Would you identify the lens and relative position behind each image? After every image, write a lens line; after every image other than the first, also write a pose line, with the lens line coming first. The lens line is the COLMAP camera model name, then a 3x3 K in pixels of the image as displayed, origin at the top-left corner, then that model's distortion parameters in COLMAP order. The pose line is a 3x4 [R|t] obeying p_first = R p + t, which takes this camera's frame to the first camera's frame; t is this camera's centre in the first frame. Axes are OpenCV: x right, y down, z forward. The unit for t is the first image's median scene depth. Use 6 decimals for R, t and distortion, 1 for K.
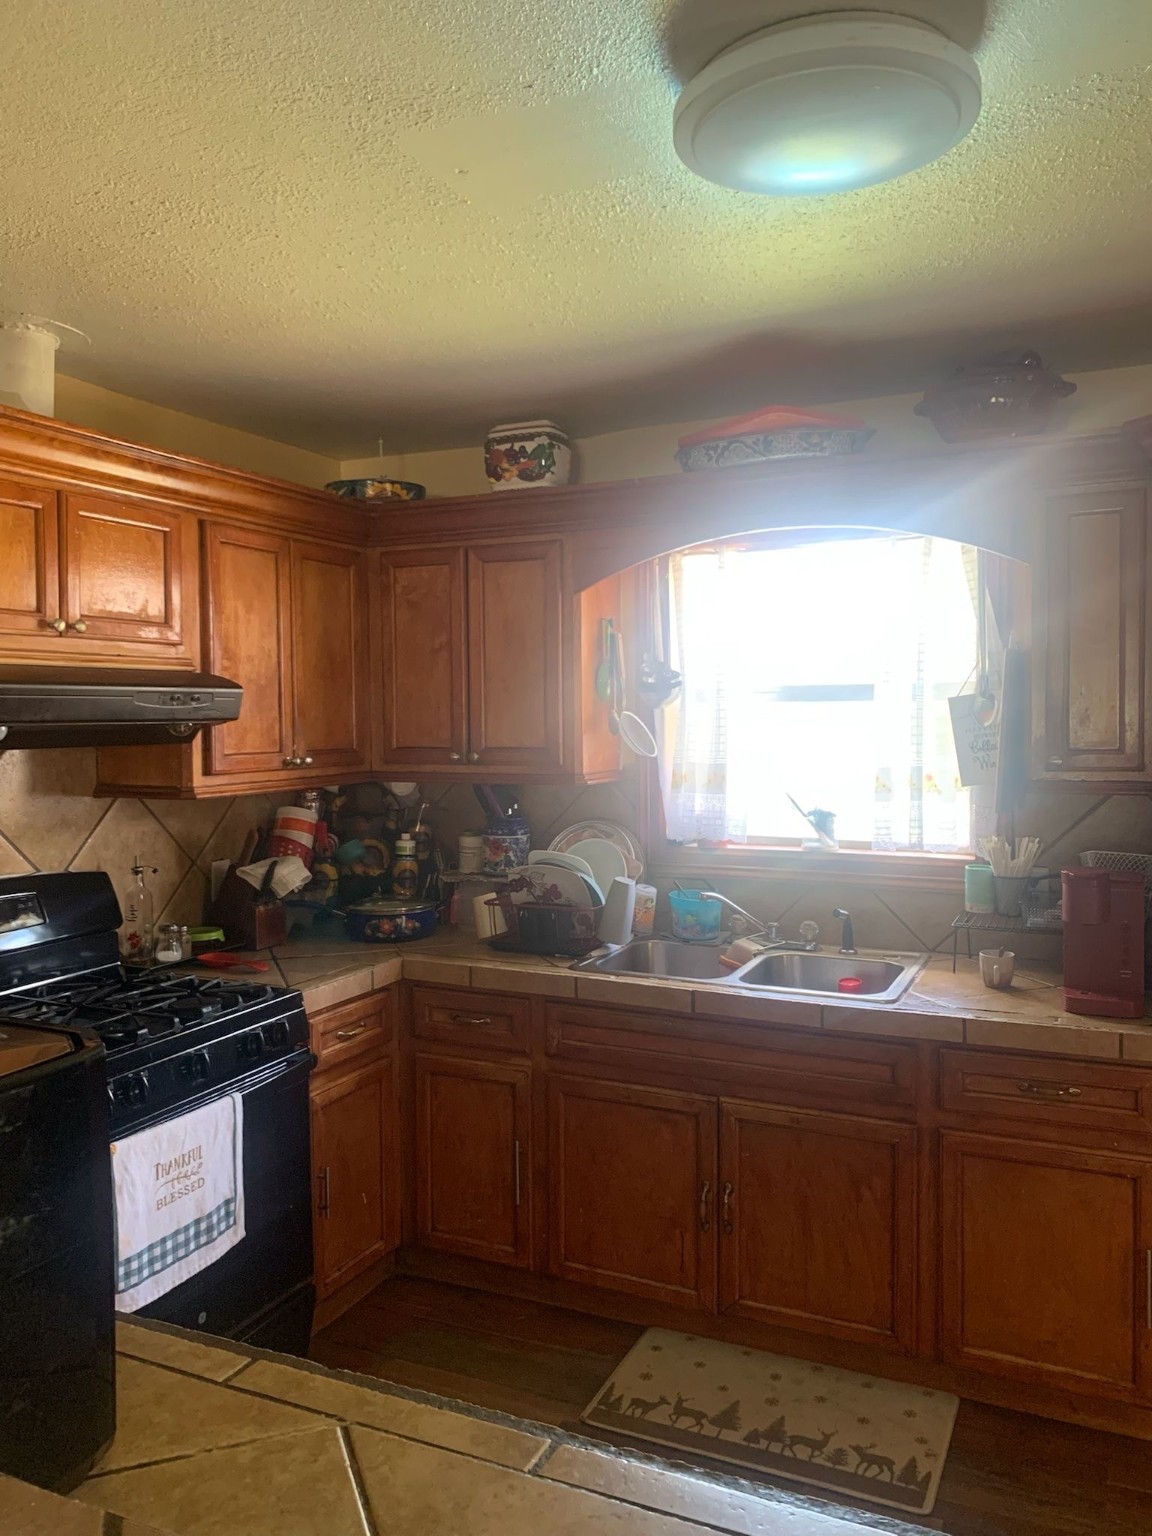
lens RADIAL K [[1212.4, 0, 591.0], [0, 1212.4, 735.3], [0, 0, 1]] dist [0.048387, -0.047555]
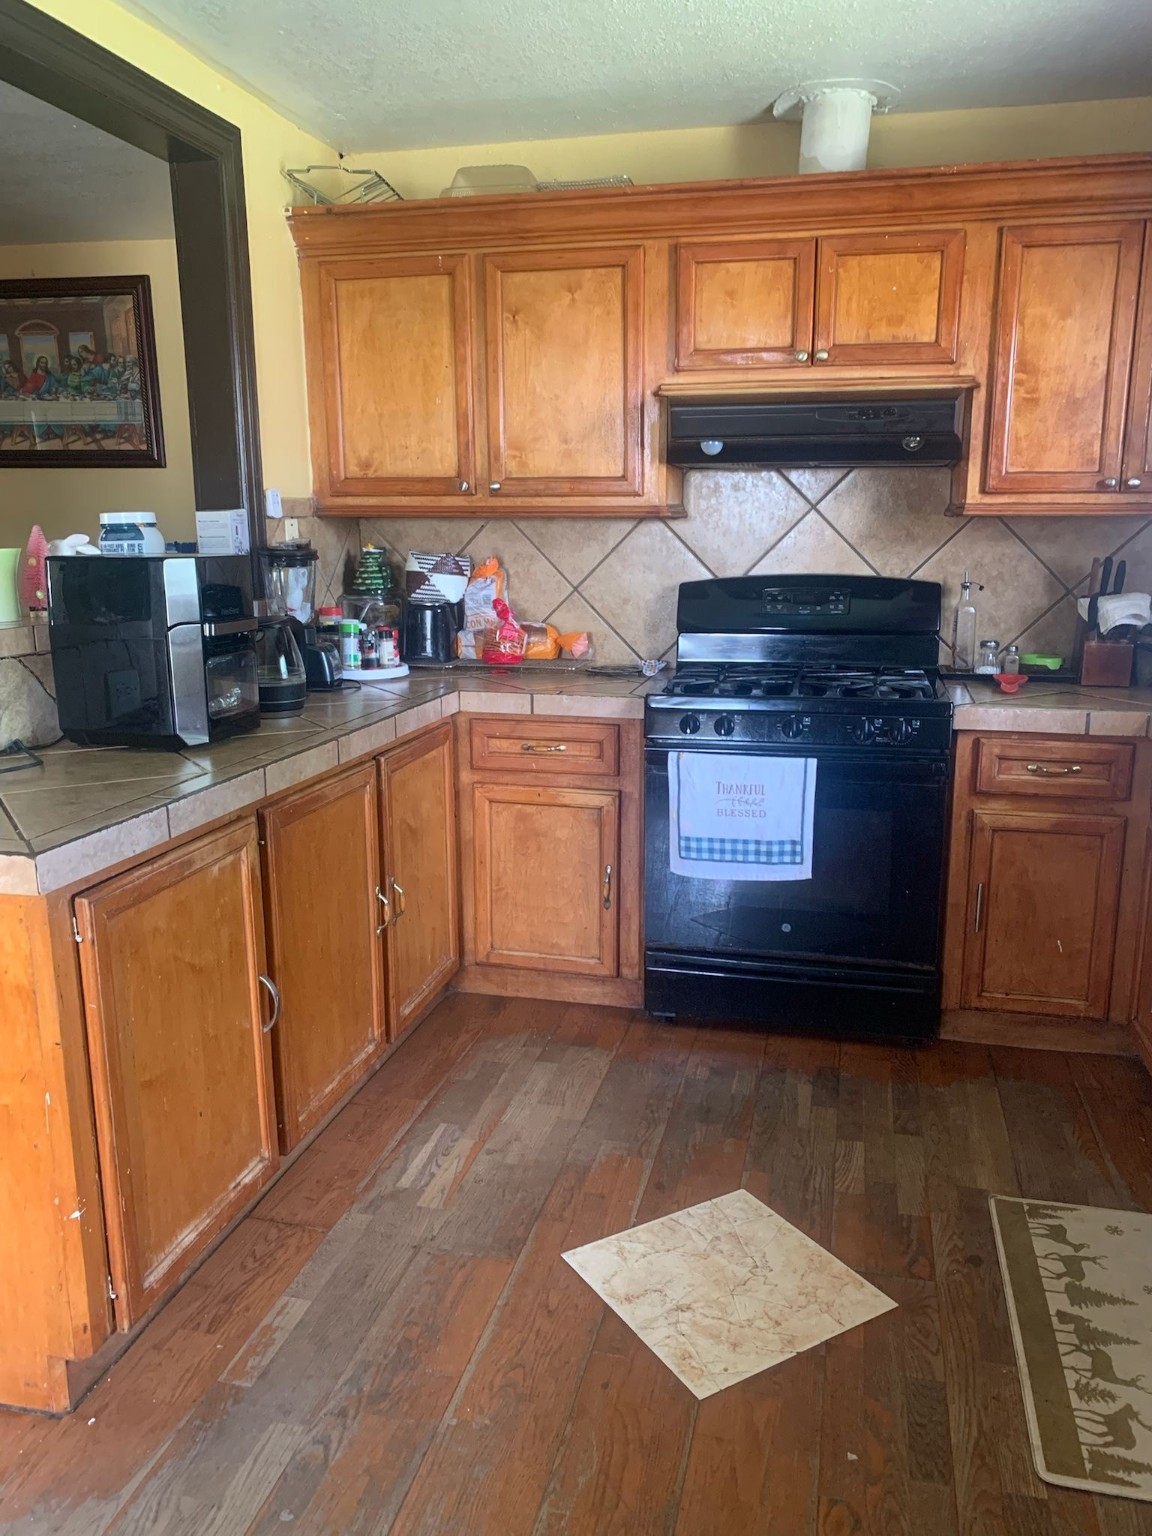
lens RADIAL K [[1212.4, 0, 578.7], [0, 1212.4, 771.8], [0, 0, 1]] dist [0.048387, -0.047555]
pose [[0.190732, 0.209534, -0.959019, 0.732653], [-0.025859, 0.977687, 0.208470, 0.063500], [0.981301, -0.014963, 0.191895, 0.516669]]
